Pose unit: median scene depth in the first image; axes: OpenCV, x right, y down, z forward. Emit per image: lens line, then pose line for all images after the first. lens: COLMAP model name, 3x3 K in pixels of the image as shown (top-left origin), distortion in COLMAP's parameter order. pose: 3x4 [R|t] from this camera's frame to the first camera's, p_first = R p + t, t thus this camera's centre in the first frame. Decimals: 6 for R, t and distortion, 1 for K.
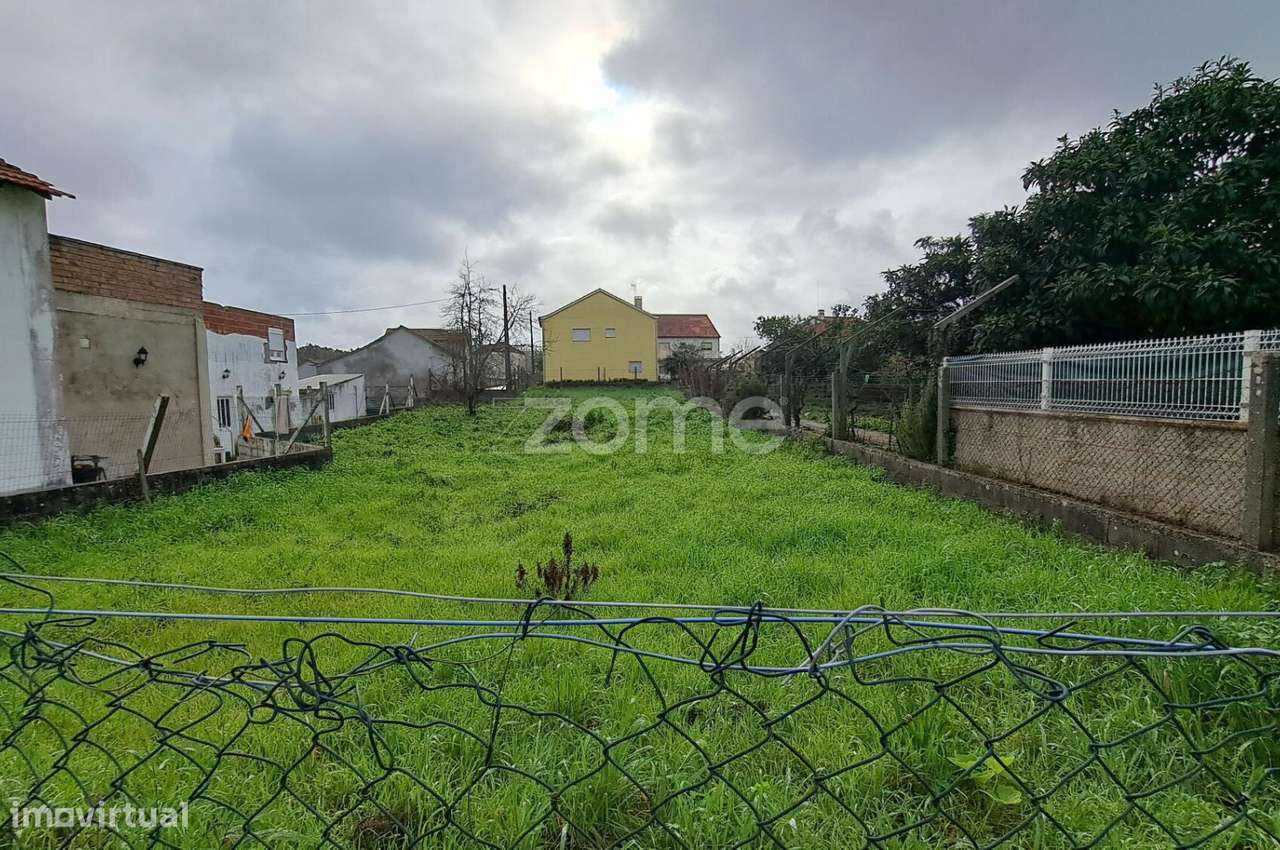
lens RADIAL K [[609.0, 0, 640.0], [0, 609.0, 425.0], [0, 0, 1]] dist [-0.022012, 0.000294]
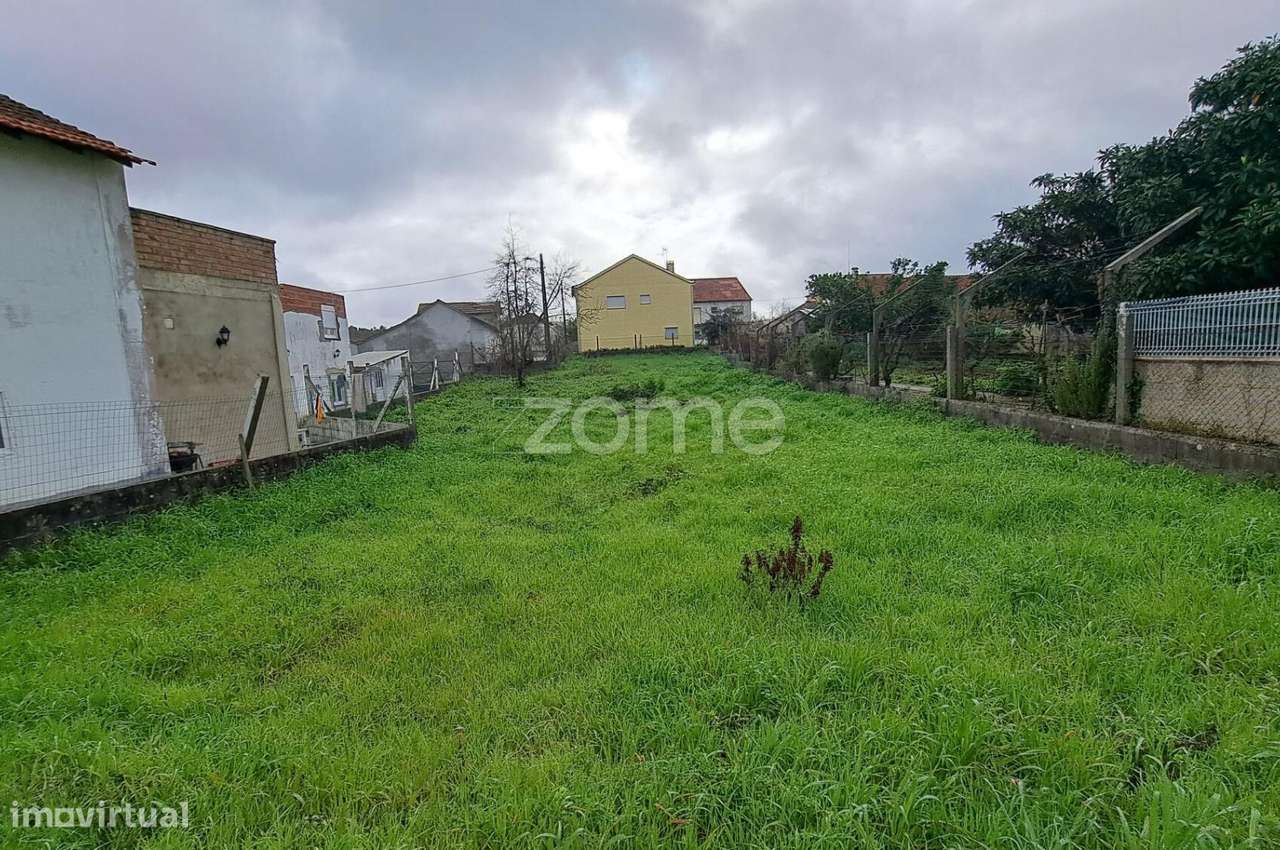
lens RADIAL K [[609.0, 0, 640.0], [0, 609.0, 425.0], [0, 0, 1]] dist [-0.022012, 0.000294]
pose [[0.998772, -0.031297, -0.038415, -0.139428], [0.033259, 0.998117, 0.051539, -0.001048], [0.036729, -0.052754, 0.997932, 0.065062]]
